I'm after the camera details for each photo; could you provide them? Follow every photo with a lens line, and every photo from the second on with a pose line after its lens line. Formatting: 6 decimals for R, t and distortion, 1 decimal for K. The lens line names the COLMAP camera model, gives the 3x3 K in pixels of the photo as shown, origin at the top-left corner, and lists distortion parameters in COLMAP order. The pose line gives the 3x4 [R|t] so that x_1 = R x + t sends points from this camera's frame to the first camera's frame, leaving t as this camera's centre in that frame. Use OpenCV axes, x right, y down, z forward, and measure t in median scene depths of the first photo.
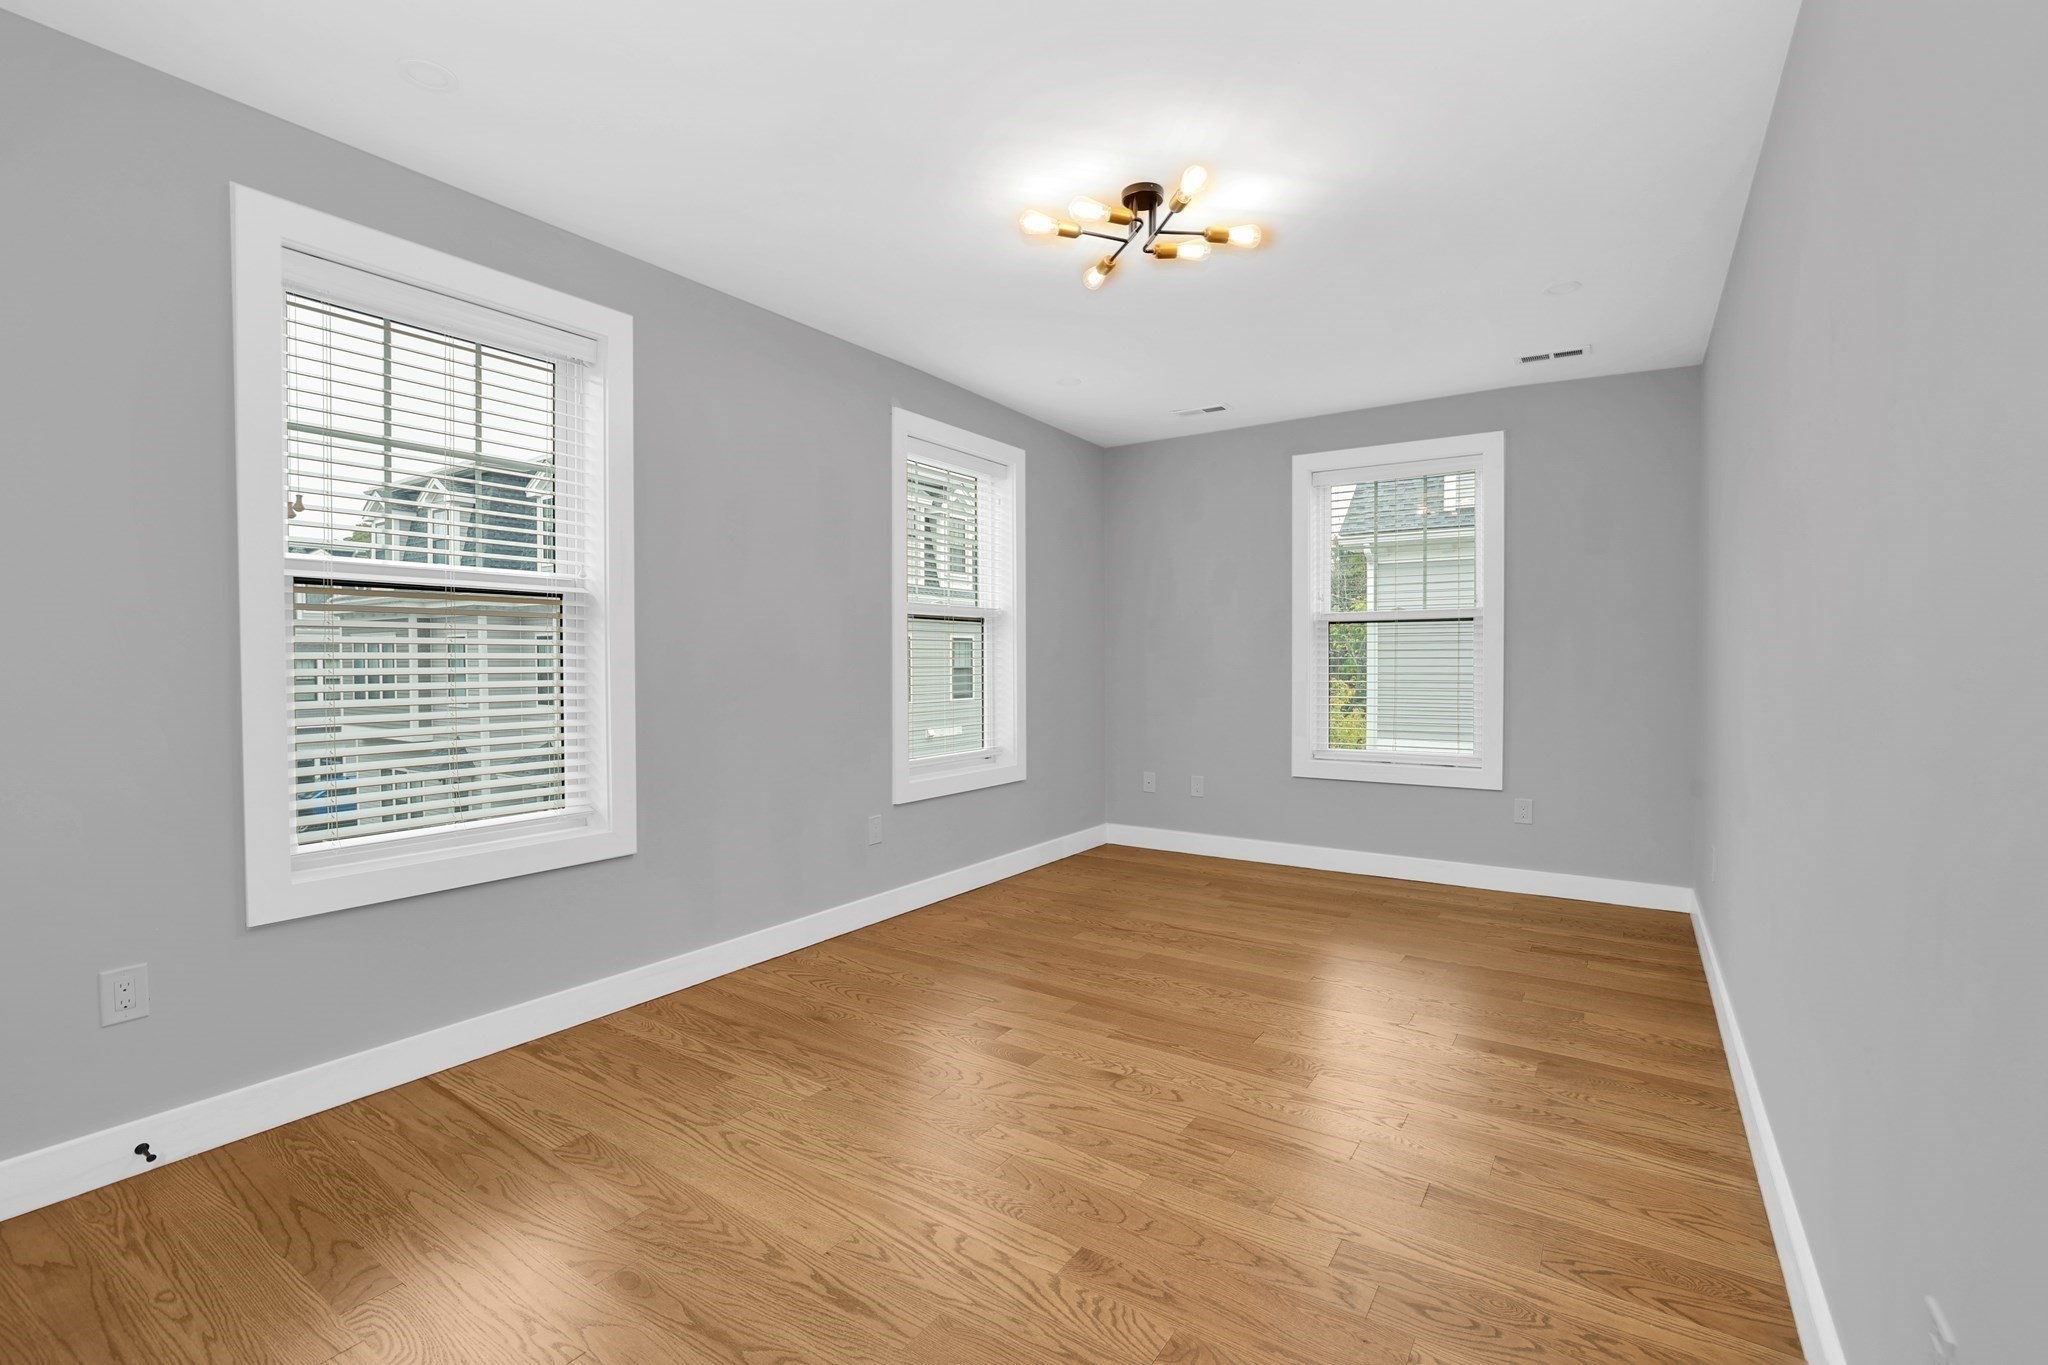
lens RADIAL K [[940.2, 0, 1023.3], [0, 940.2, 671.7], [0, 0, 1]] dist [-0.052122, 0.018293]
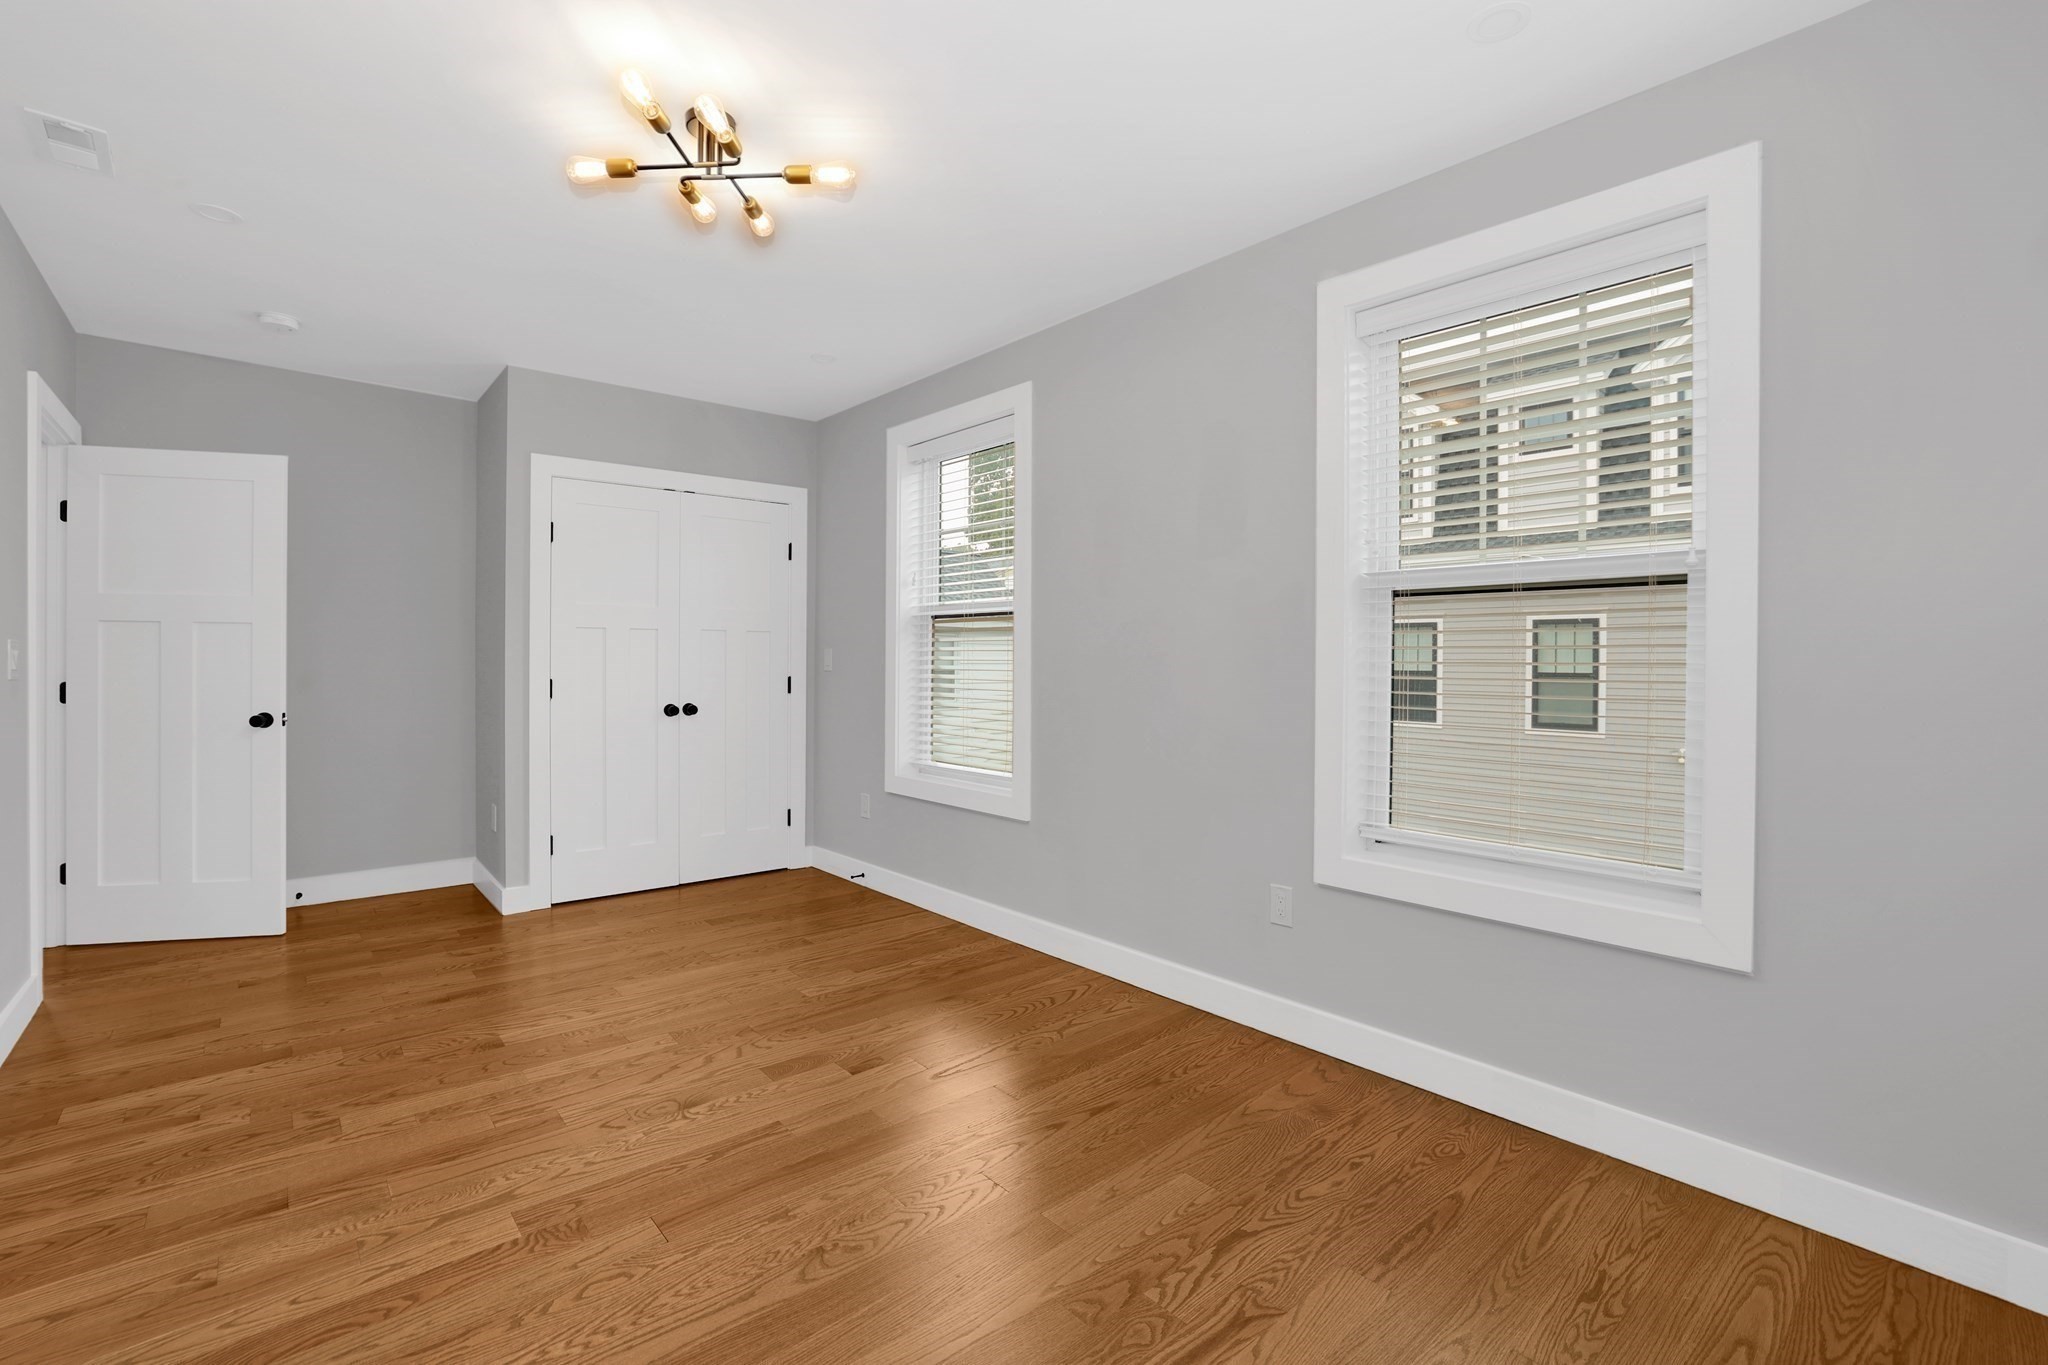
lens RADIAL K [[963.4, 0, 1039.1], [0, 963.4, 670.1], [0, 0, 1]] dist [-0.048222, 0.013893]
pose [[-0.297328, 0.004458, -0.954765, 0.867758], [-0.021756, 0.999698, 0.011443, -0.017496], [0.954528, 0.024175, -0.297141, 1.551707]]
